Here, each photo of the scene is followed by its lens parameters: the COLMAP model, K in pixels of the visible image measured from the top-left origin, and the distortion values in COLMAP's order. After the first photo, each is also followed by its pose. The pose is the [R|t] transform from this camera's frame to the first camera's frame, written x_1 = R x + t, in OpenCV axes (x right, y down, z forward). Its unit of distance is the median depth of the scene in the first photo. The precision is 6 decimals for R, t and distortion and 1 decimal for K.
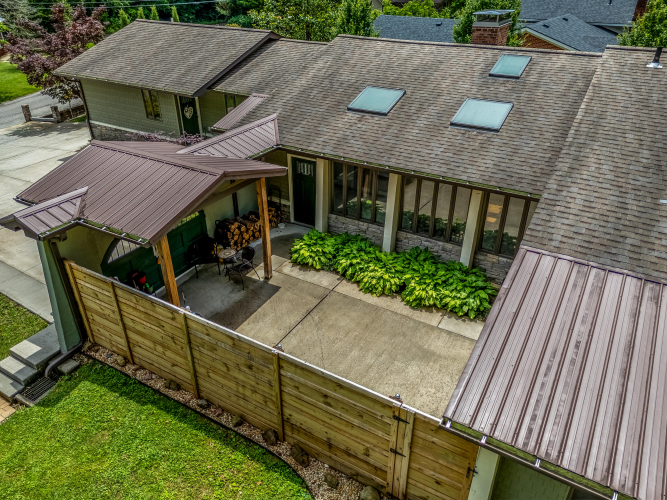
lens RADIAL K [[497.7, 0, 328.5], [0, 497.7, 252.0], [0, 0, 1]] dist [0.062134, -0.060407]
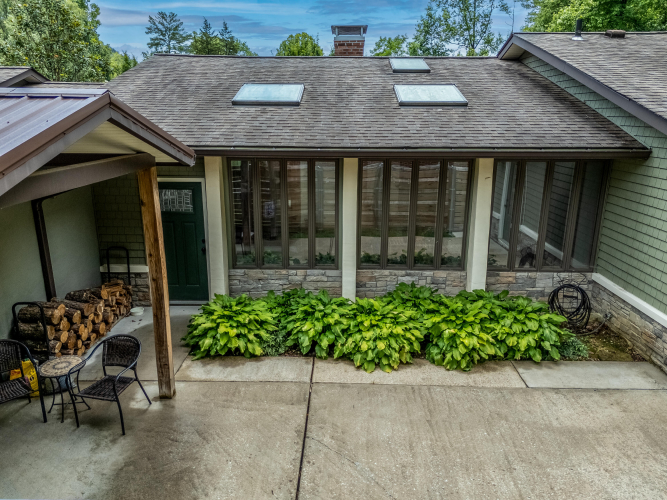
lens RADIAL K [[497.7, 0, 333.2], [0, 497.7, 248.9], [0, 0, 1]] dist [0.062134, -0.060407]
pose [[0.864482, -0.121231, 0.487826, -0.203773], [0.244635, 0.949264, -0.197615, 0.052591], [-0.439119, 0.290174, 0.850279, 0.500571]]
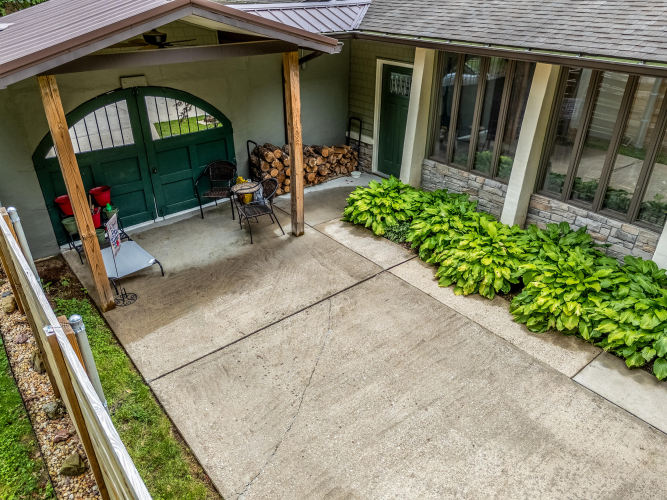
lens RADIAL K [[497.7, 0, 332.6], [0, 497.7, 252.4], [0, 0, 1]] dist [0.062134, -0.060407]
pose [[0.939093, 0.171767, -0.297659, 0.112943], [-0.178170, 0.983983, 0.005704, 0.063332], [0.293871, 0.047678, 0.954655, 0.425484]]
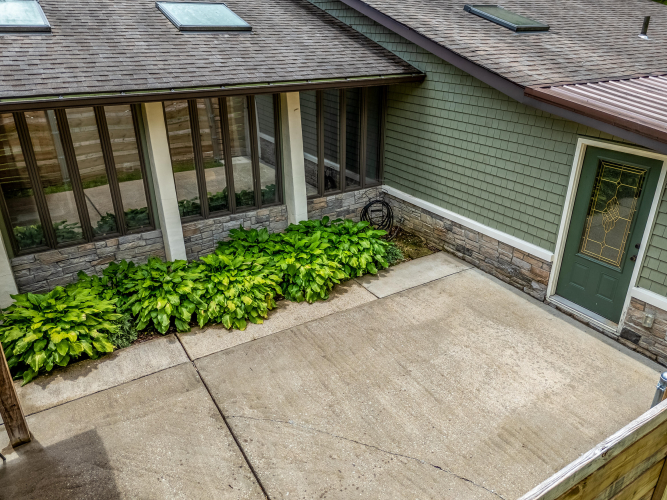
lens RADIAL K [[497.7, 0, 336.8], [0, 497.7, 250.8], [0, 0, 1]] dist [0.062134, -0.060407]
pose [[0.444971, -0.368145, 0.816376, -0.274365], [0.448399, 0.880686, 0.152743, -0.024489], [-0.775202, 0.298096, 0.556956, 0.585604]]
